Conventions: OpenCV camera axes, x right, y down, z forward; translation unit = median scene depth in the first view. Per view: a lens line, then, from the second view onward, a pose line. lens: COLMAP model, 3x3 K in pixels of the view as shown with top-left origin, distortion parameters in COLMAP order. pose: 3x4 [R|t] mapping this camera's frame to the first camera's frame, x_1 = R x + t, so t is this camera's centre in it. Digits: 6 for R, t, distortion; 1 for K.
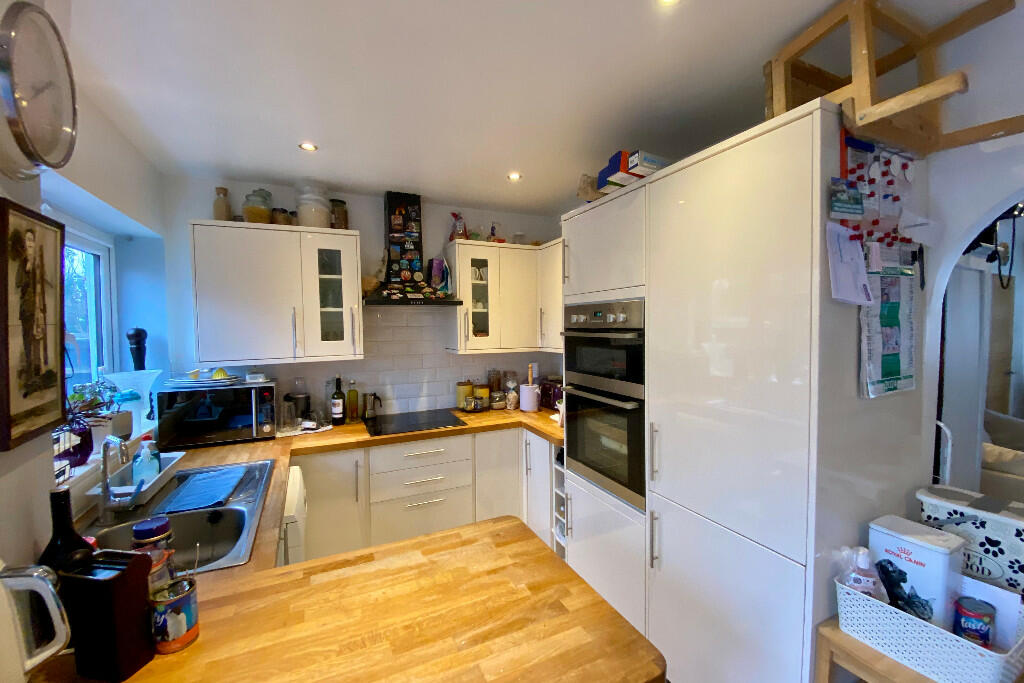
lens RADIAL K [[415.2, 0, 510.9], [0, 415.2, 342.4], [0, 0, 1]] dist [0.039107, -0.027544]
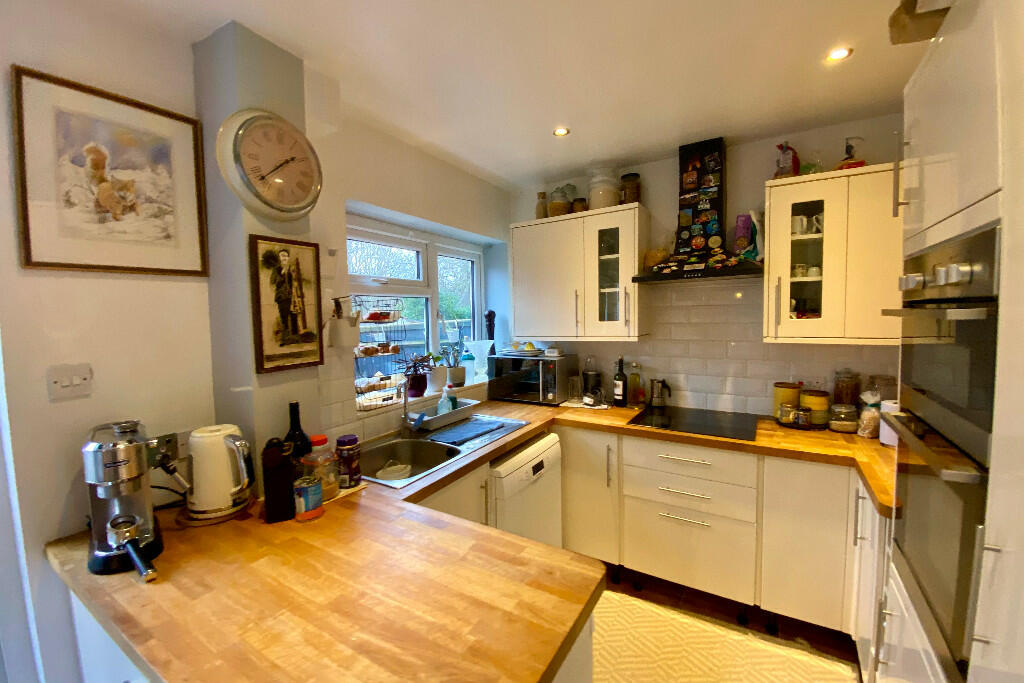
lens RADIAL K [[415.2, 0, 510.9], [0, 415.2, 342.4], [0, 0, 1]] dist [0.039107, -0.027544]
pose [[0.549212, 0.055962, -0.833808, 0.268014], [-0.023238, 0.998392, 0.051702, 0.000701], [0.835360, -0.009019, 0.549629, 0.257229]]
